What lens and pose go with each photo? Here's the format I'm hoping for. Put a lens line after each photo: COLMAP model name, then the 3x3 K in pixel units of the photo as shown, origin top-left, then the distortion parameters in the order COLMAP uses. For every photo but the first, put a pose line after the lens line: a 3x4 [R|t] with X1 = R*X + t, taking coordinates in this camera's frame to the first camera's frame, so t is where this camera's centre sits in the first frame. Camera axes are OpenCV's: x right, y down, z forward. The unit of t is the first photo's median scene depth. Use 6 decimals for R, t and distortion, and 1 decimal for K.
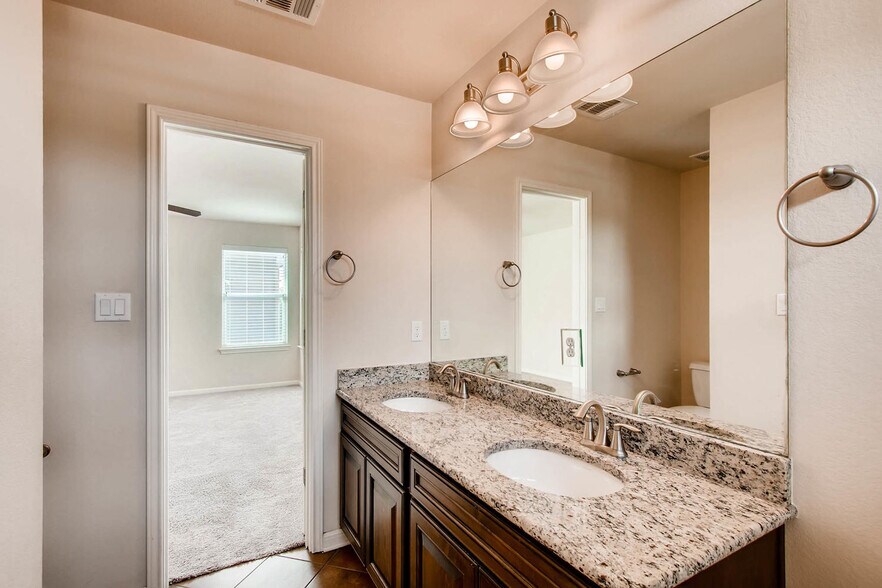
lens RADIAL K [[405.8, 0, 435.5], [0, 405.8, 297.3], [0, 0, 1]] dist [-0.000266, -0.000206]
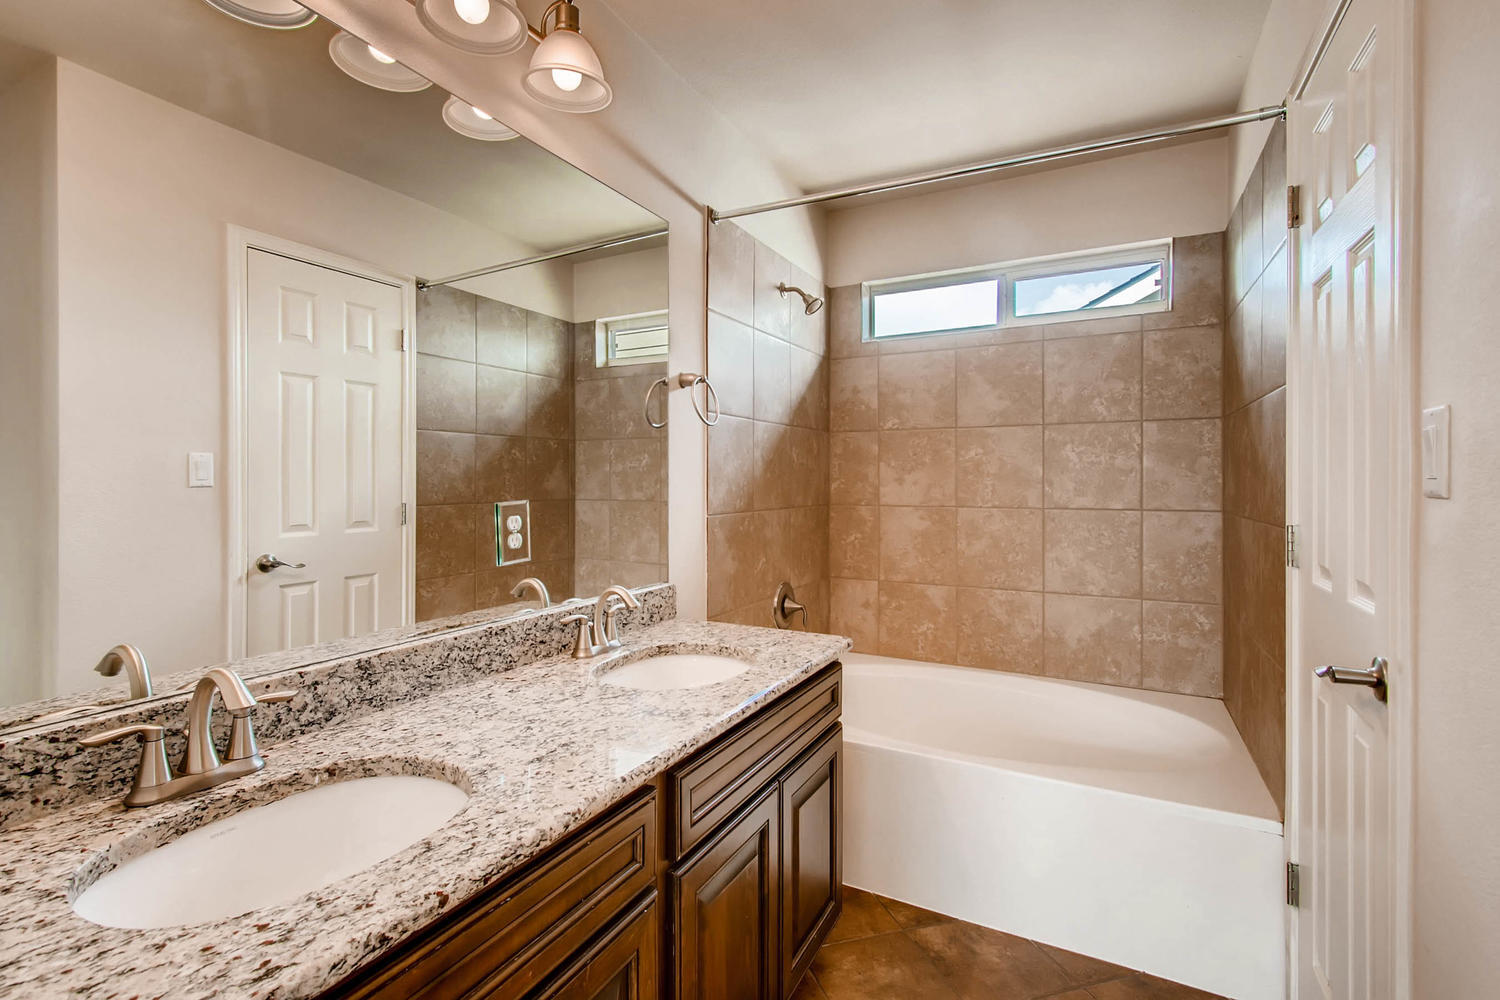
lens RADIAL K [[690.2, 0, 740.3], [0, 690.2, 488.3], [0, 0, 1]] dist [-0.000266, -0.000206]
pose [[-0.533795, -0.012807, 0.845517, -0.672957], [-0.010512, 0.999909, 0.008509, 0.044516], [-0.845549, -0.004346, -0.533880, 1.199151]]
